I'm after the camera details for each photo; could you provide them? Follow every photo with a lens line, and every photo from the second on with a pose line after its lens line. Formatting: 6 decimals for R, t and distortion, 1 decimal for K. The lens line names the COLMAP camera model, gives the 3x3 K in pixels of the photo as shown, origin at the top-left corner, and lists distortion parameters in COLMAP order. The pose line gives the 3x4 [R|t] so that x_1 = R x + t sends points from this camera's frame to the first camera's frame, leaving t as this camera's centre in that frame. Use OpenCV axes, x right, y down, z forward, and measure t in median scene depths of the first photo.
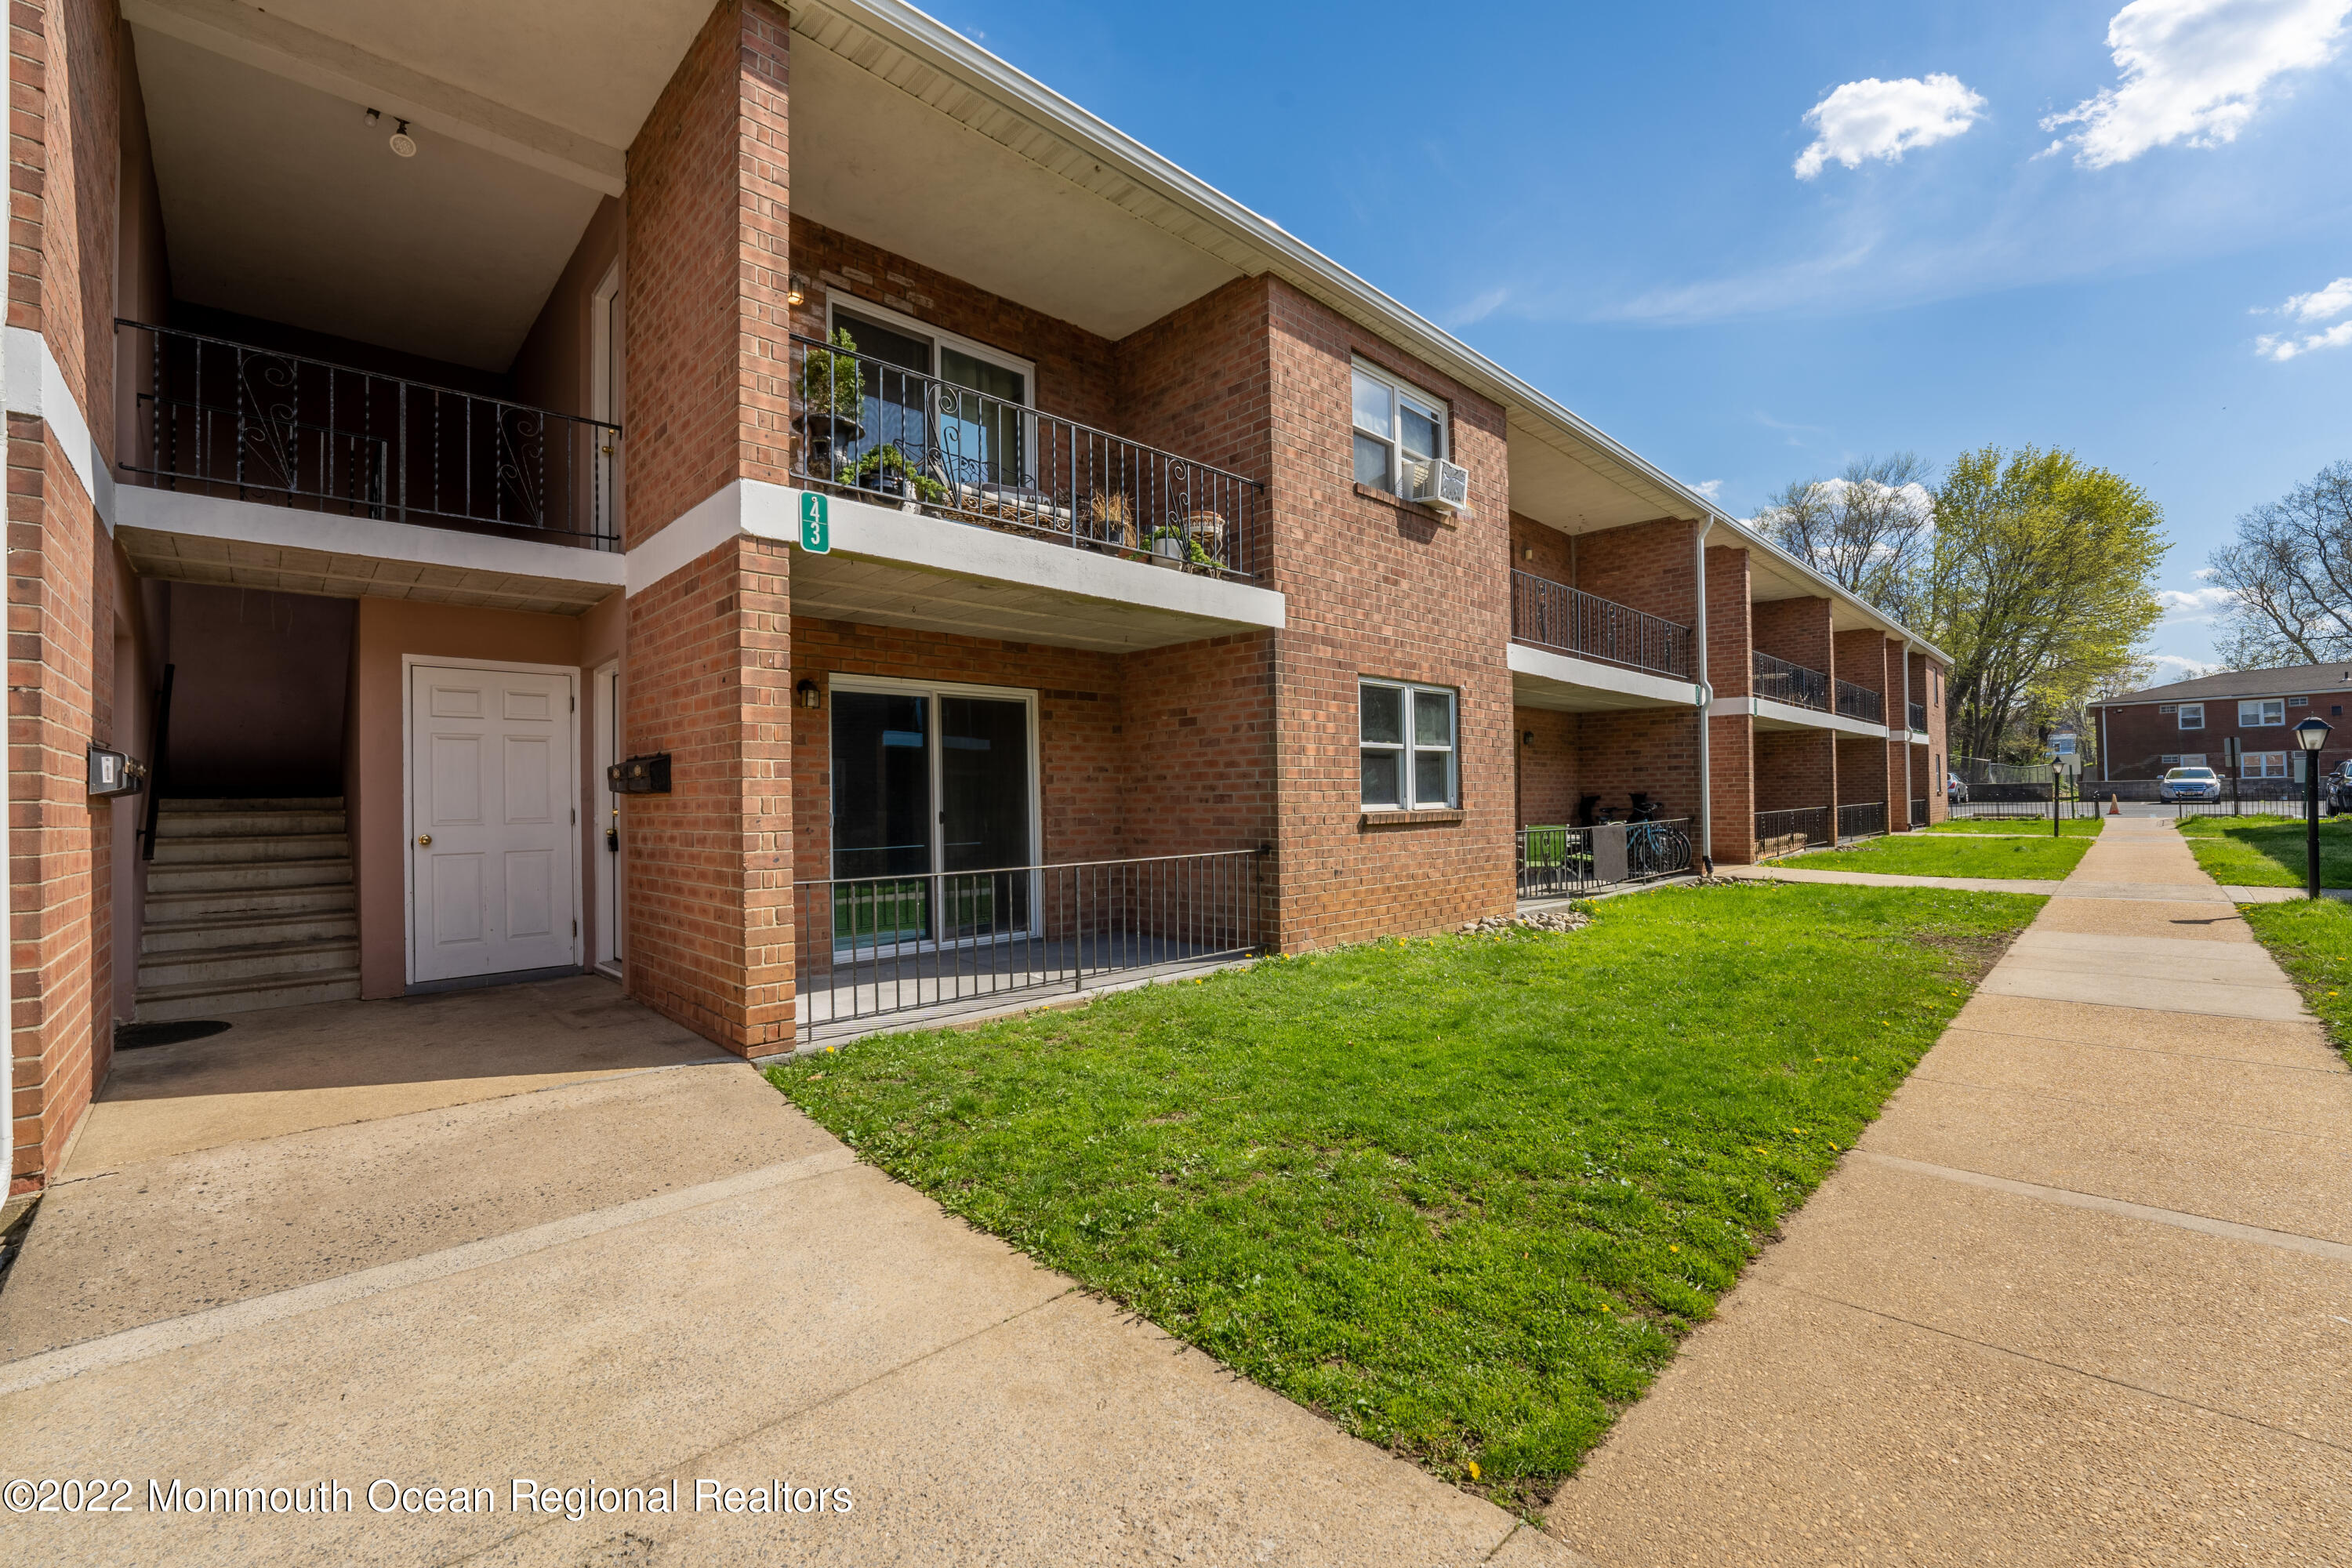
lens RADIAL K [[965.2, 0, 1178.9], [0, 965.2, 789.9], [0, 0, 1]] dist [-0.026952, 0.003465]
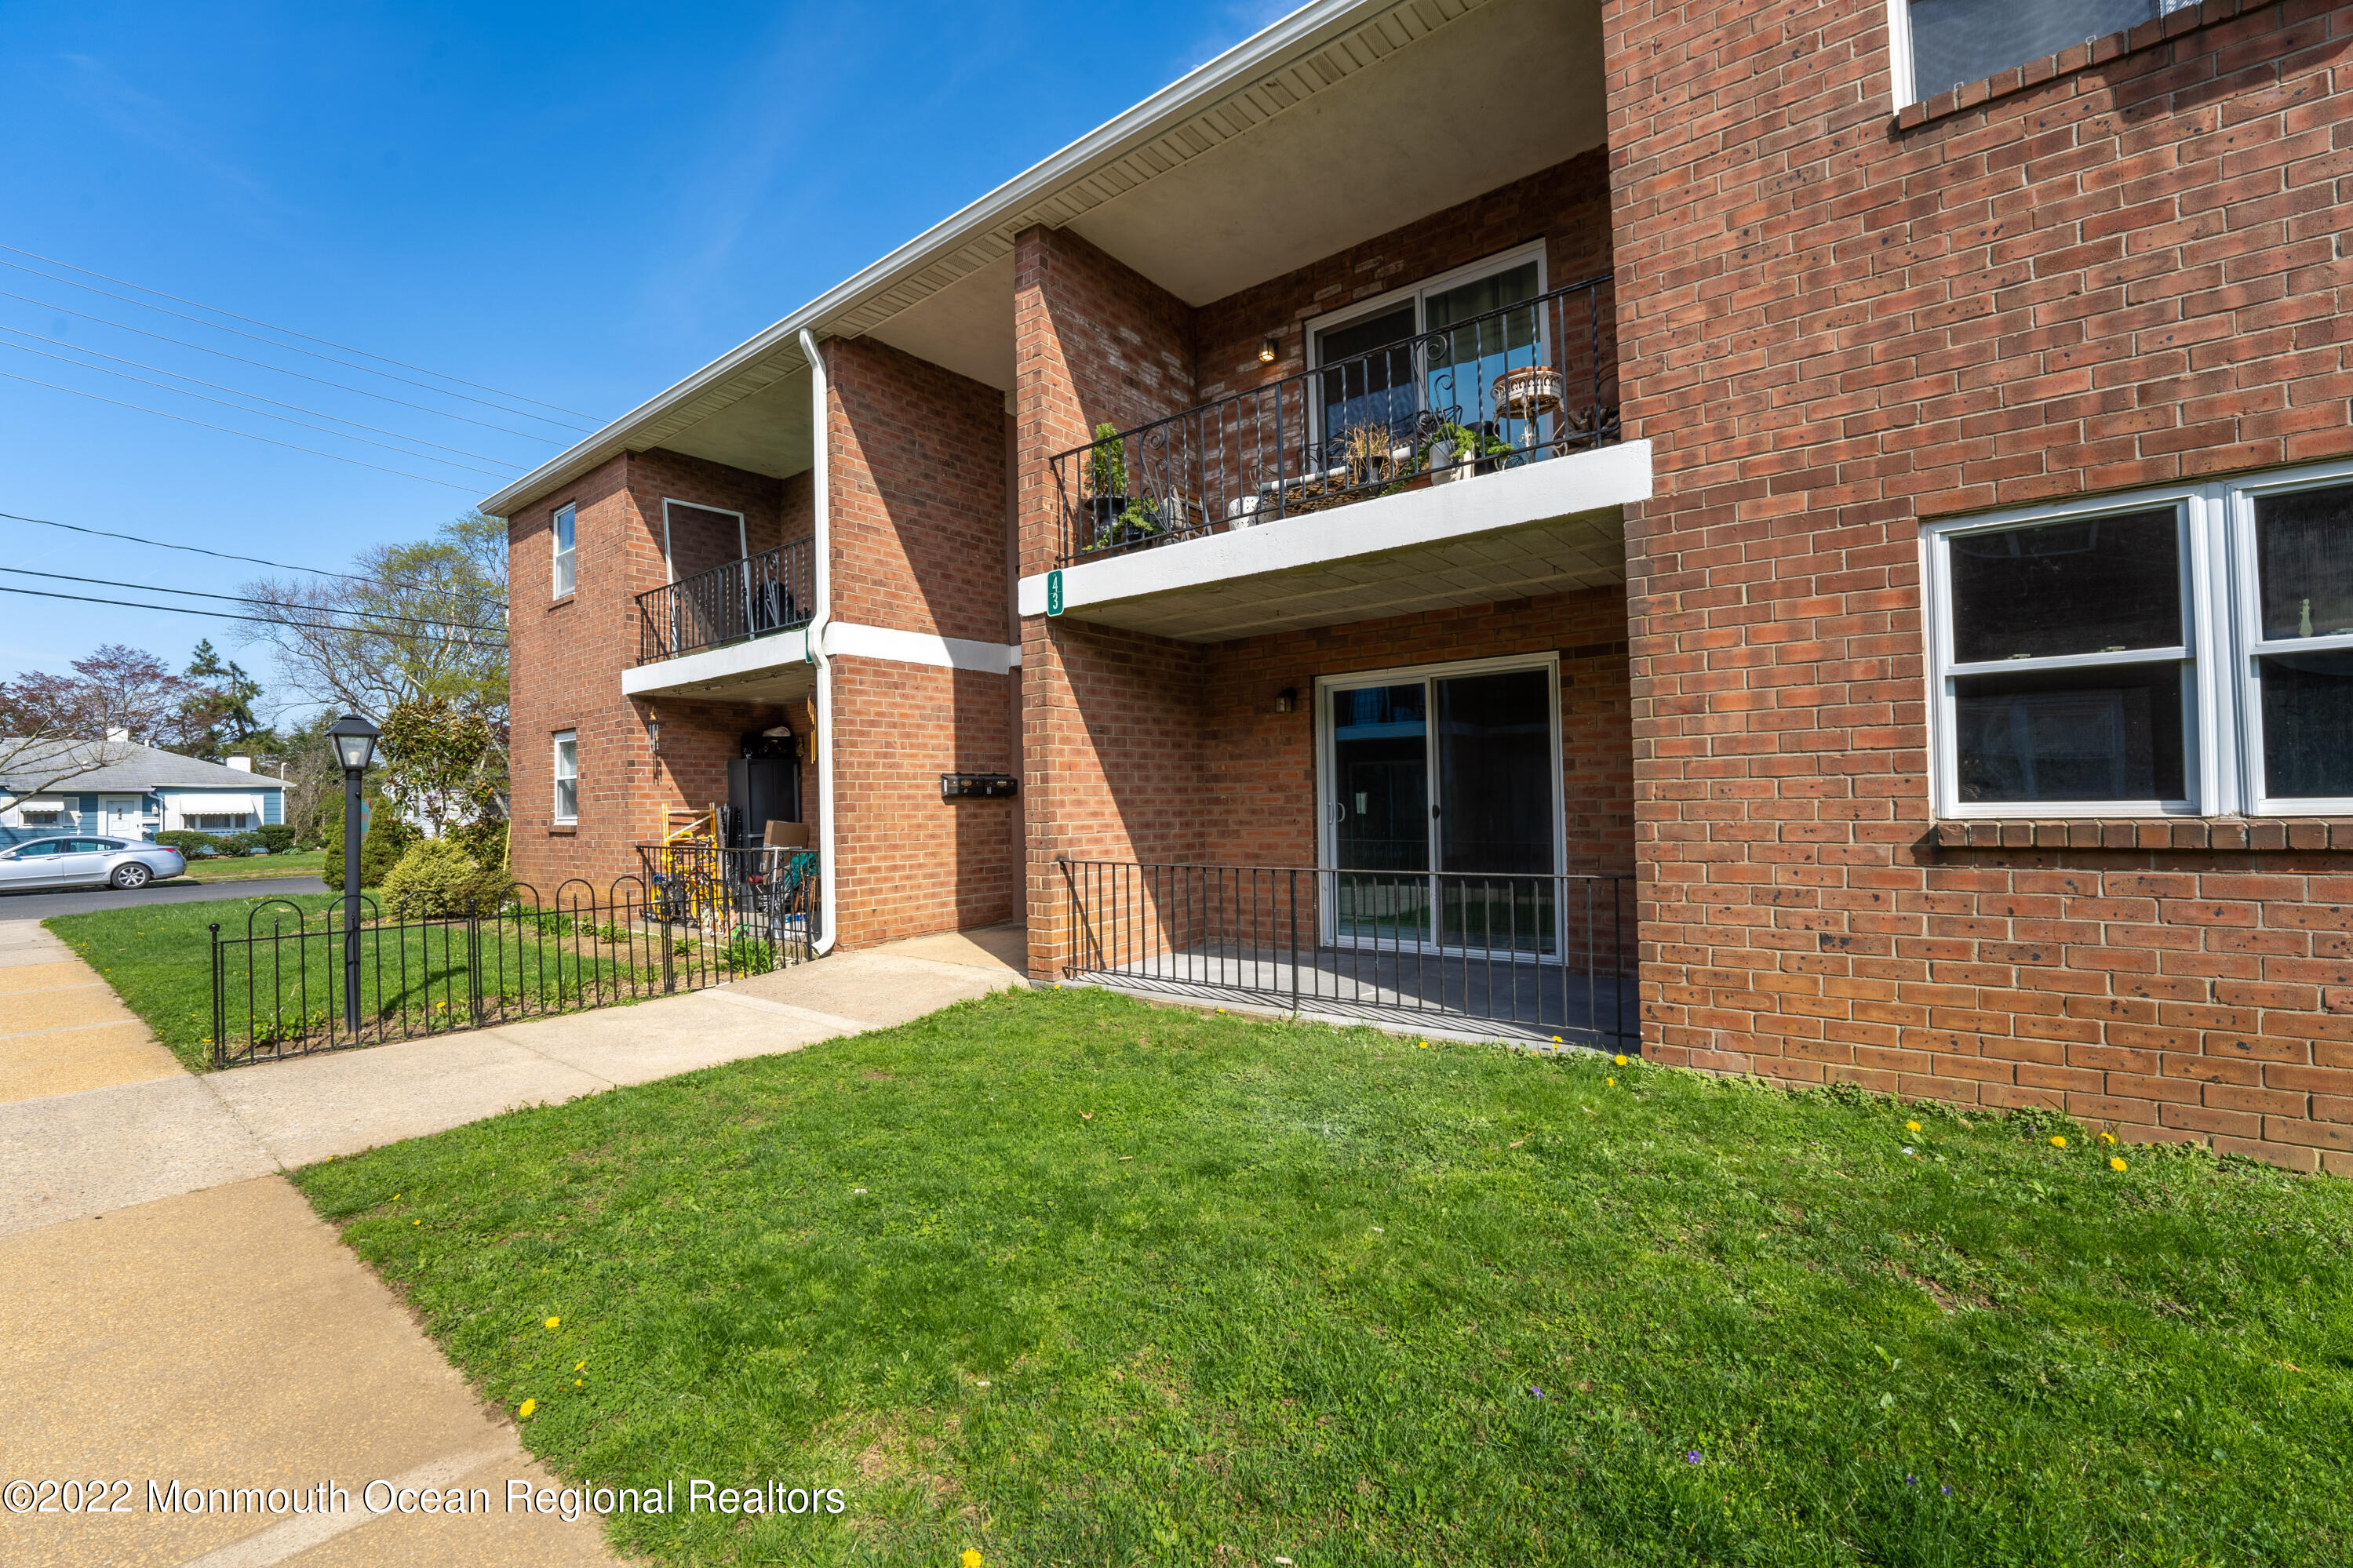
lens RADIAL K [[965.5, 0, 1175.8], [0, 965.5, 784.9], [0, 0, 1]] dist [-0.026952, 0.003465]
pose [[0.140627, -0.004027, -0.990054, 0.609931], [0.028257, 0.999601, -0.000052, -0.003592], [0.989659, -0.027969, 0.140684, 0.606067]]
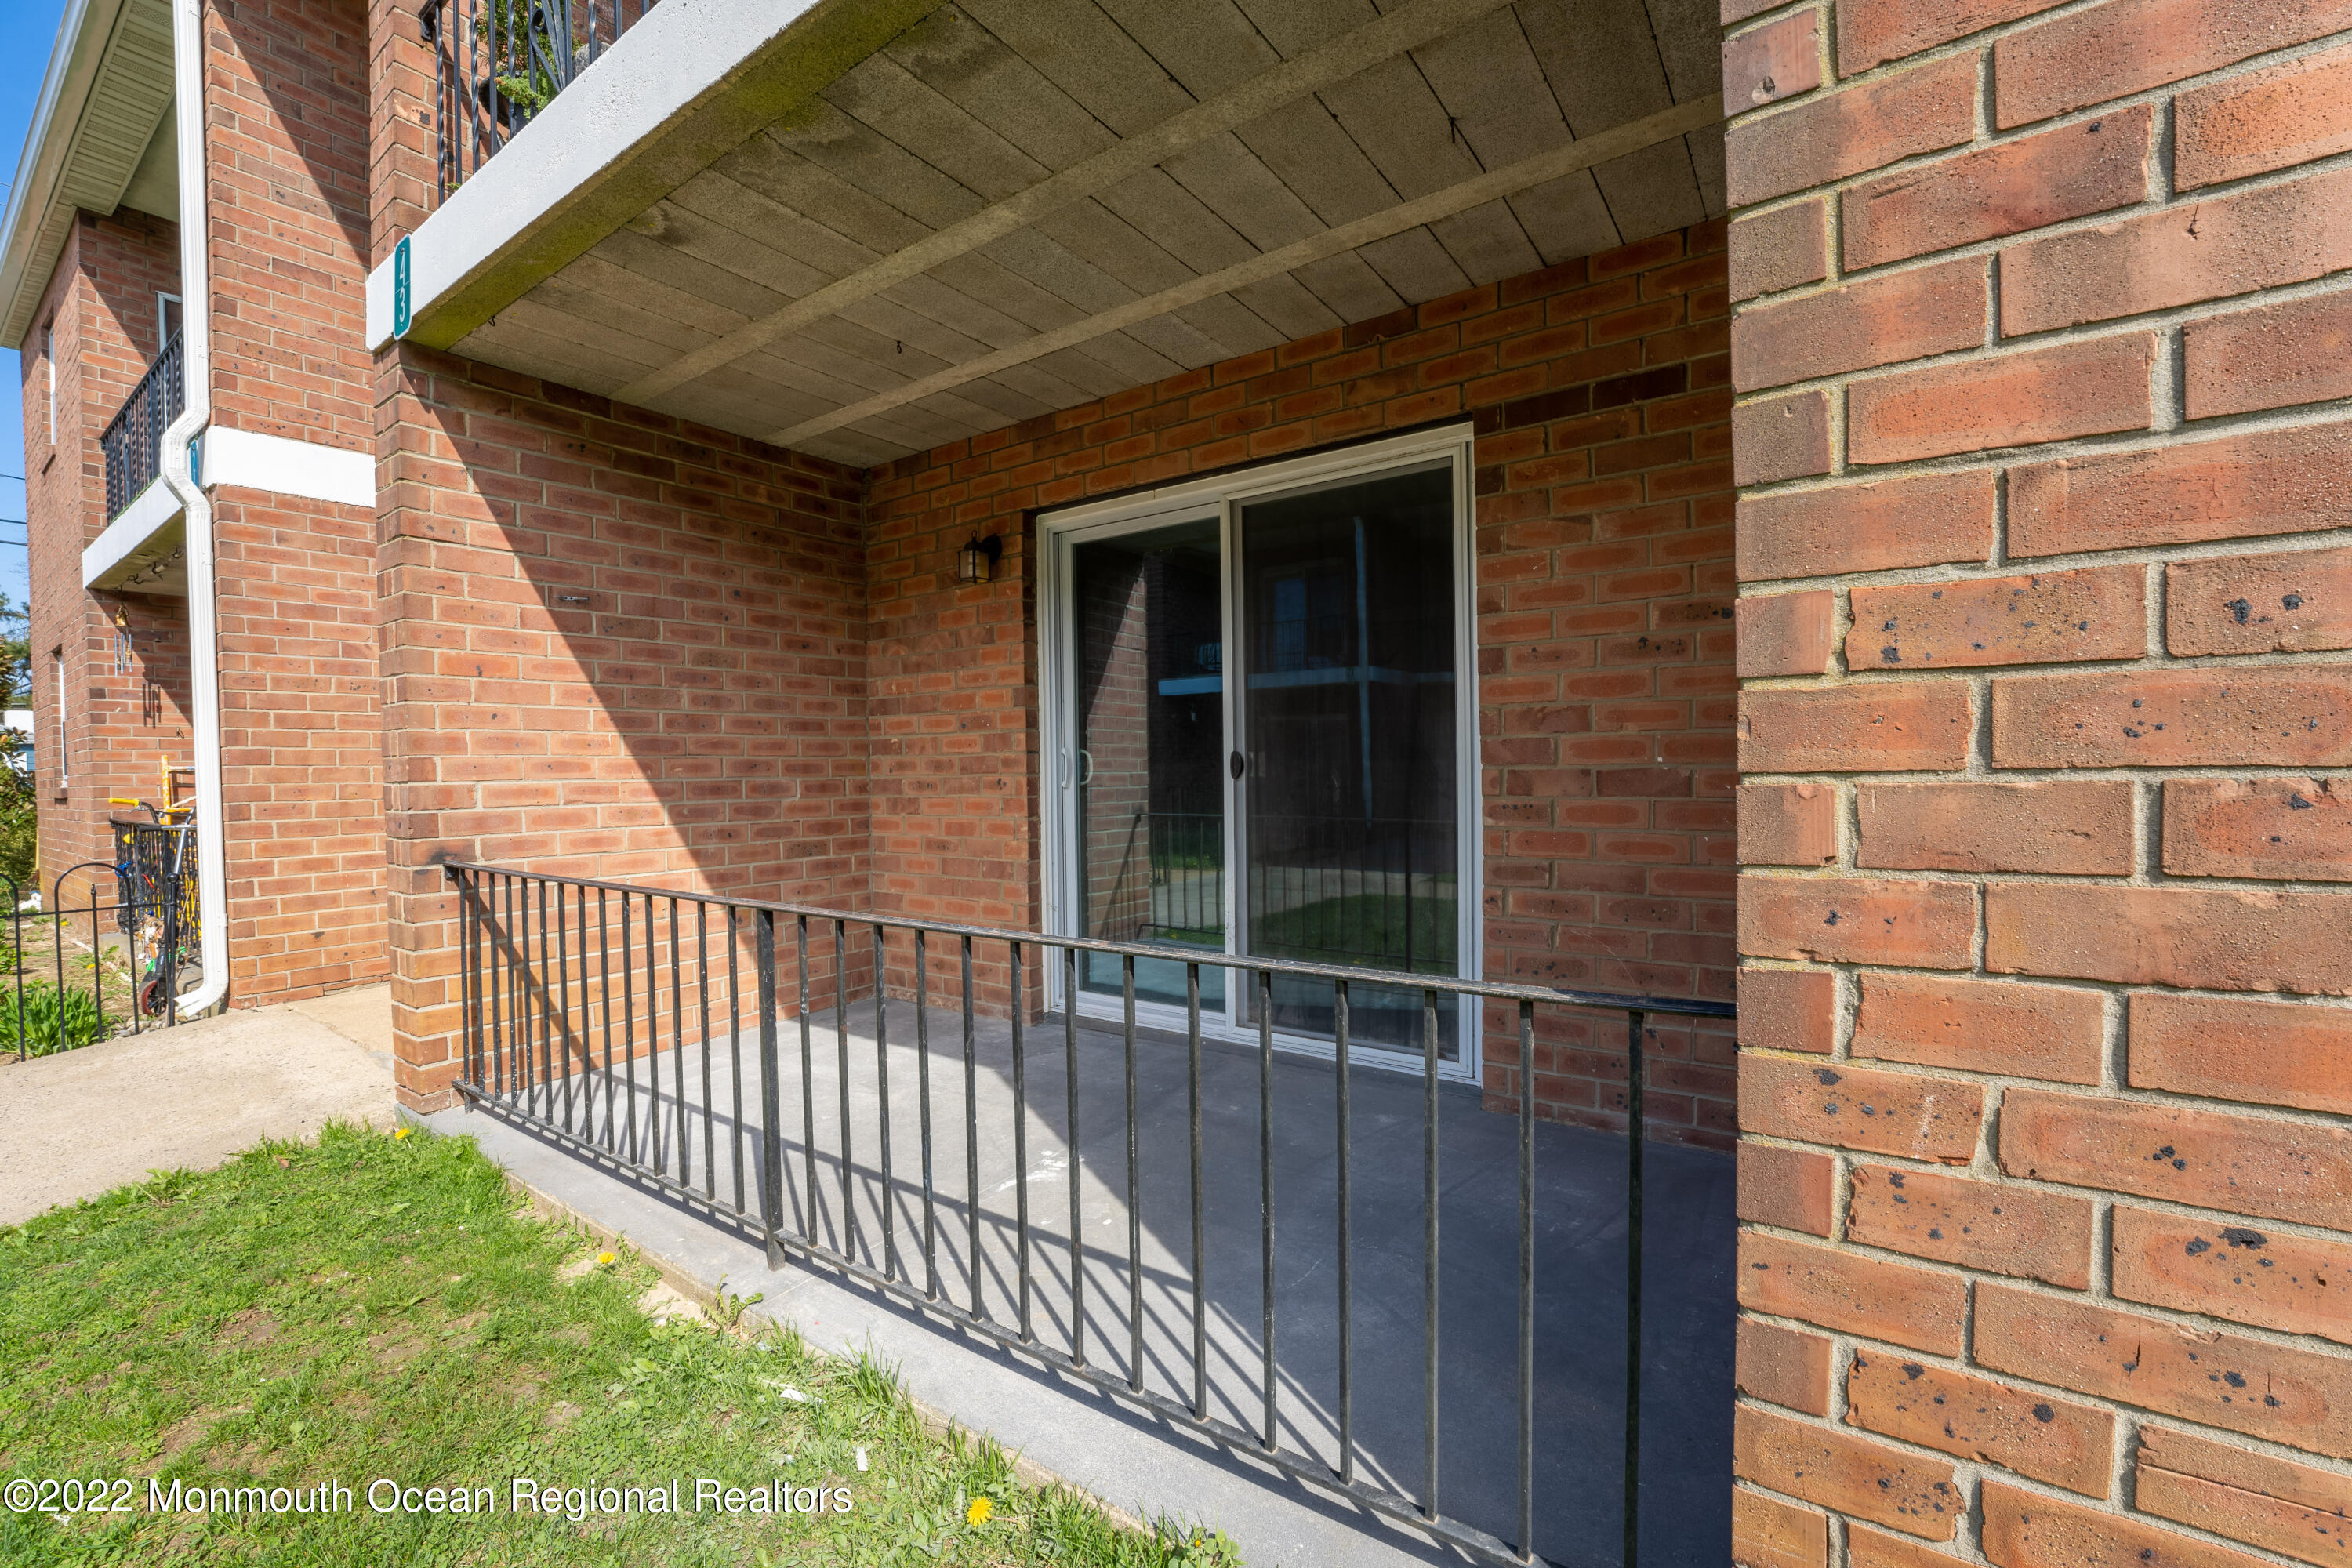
lens RADIAL K [[965.2, 0, 1176.0], [0, 965.2, 783.6], [0, 0, 1]] dist [-0.026952, 0.003465]
pose [[0.192569, 0.030684, -0.980804, 0.203319], [0.022930, 0.999097, 0.035758, 0.019873], [0.981016, -0.029375, 0.191692, 0.852719]]
